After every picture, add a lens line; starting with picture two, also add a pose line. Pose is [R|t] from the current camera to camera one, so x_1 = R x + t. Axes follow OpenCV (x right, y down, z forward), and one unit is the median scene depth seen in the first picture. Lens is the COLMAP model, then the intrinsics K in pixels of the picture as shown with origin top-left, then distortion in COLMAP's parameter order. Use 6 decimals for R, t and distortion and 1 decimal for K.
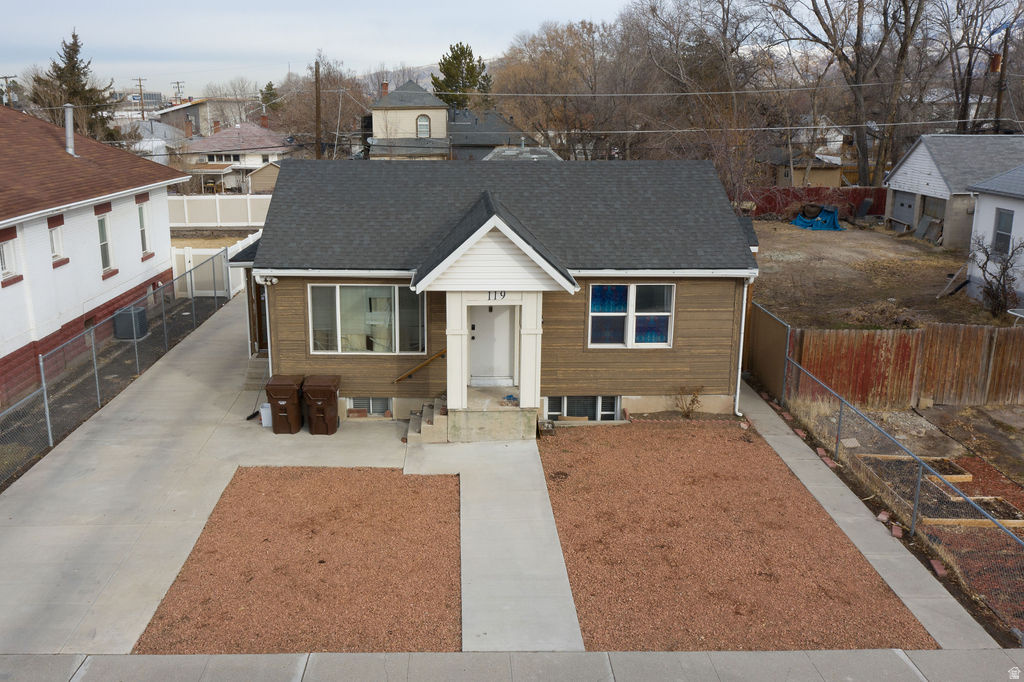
lens RADIAL K [[898.8, 0, 477.6], [0, 898.8, 330.2], [0, 0, 1]] dist [-0.013239, -0.002761]
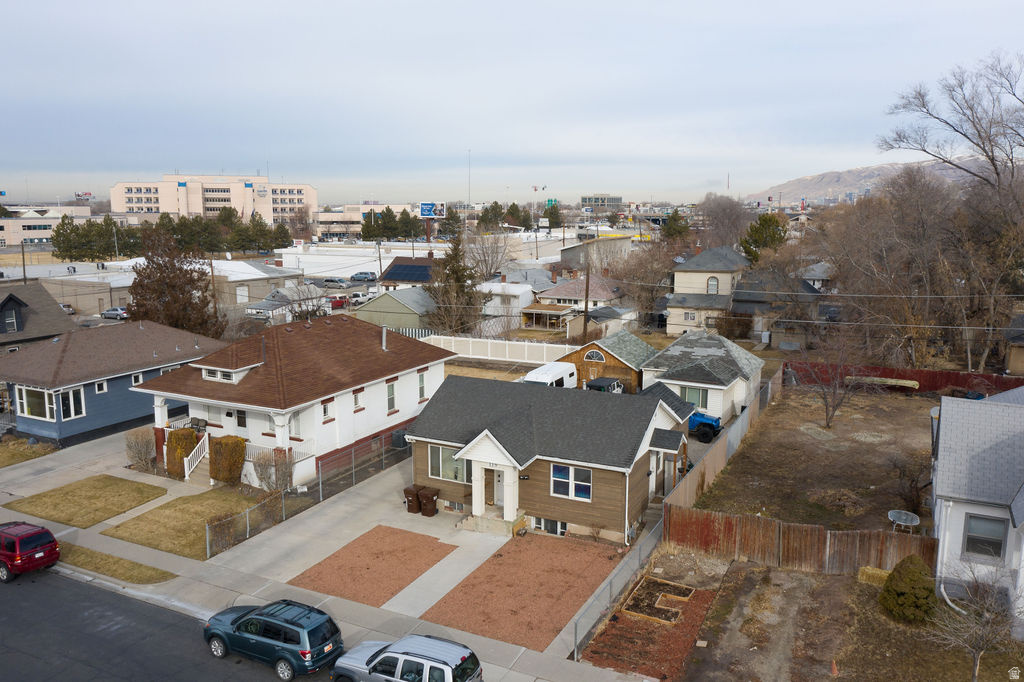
lens RADIAL K [[807.4, 0, 512.0], [0, 807.4, 341.0], [0, 0, 1]] dist [-0.010000, 0.006419]
pose [[0.891773, 0.077318, -0.445828, 0.810125], [-0.111565, 0.992445, -0.051045, -0.215797], [0.438513, 0.095259, 0.893662, -0.639860]]
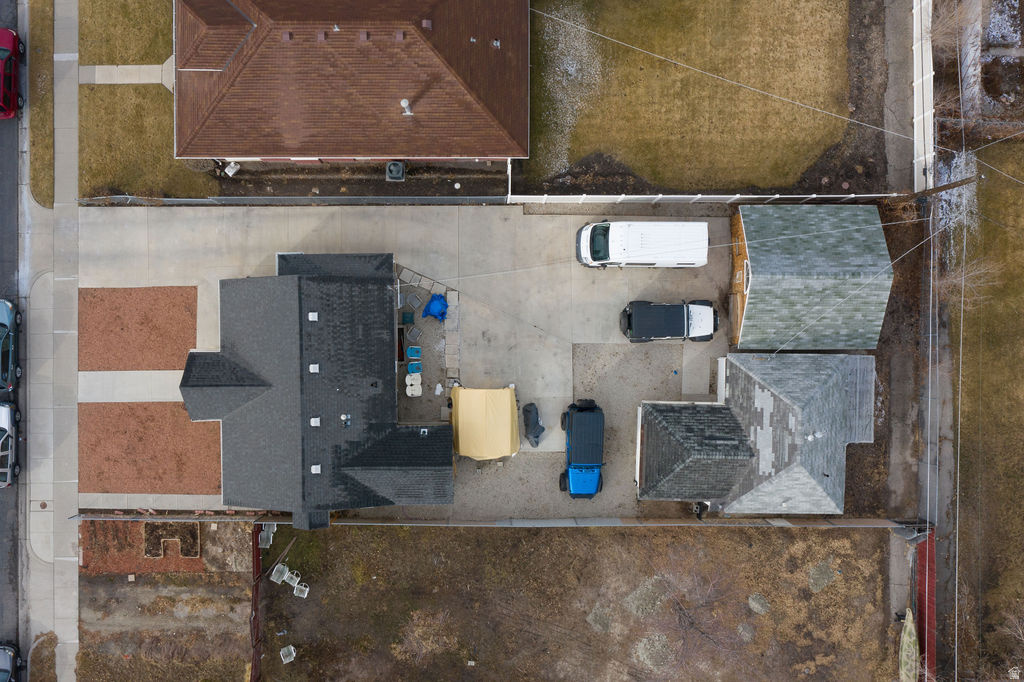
lens RADIAL K [[847.3, 0, 520.2], [0, 847.3, 359.4], [0, 0, 1]] dist [-0.011511, 0.004177]
pose [[-0.010950, 0.999857, 0.012882, -0.083436], [-0.236082, -0.015104, 0.971616, -2.228178], [0.971671, 0.007598, 0.236214, 1.201976]]
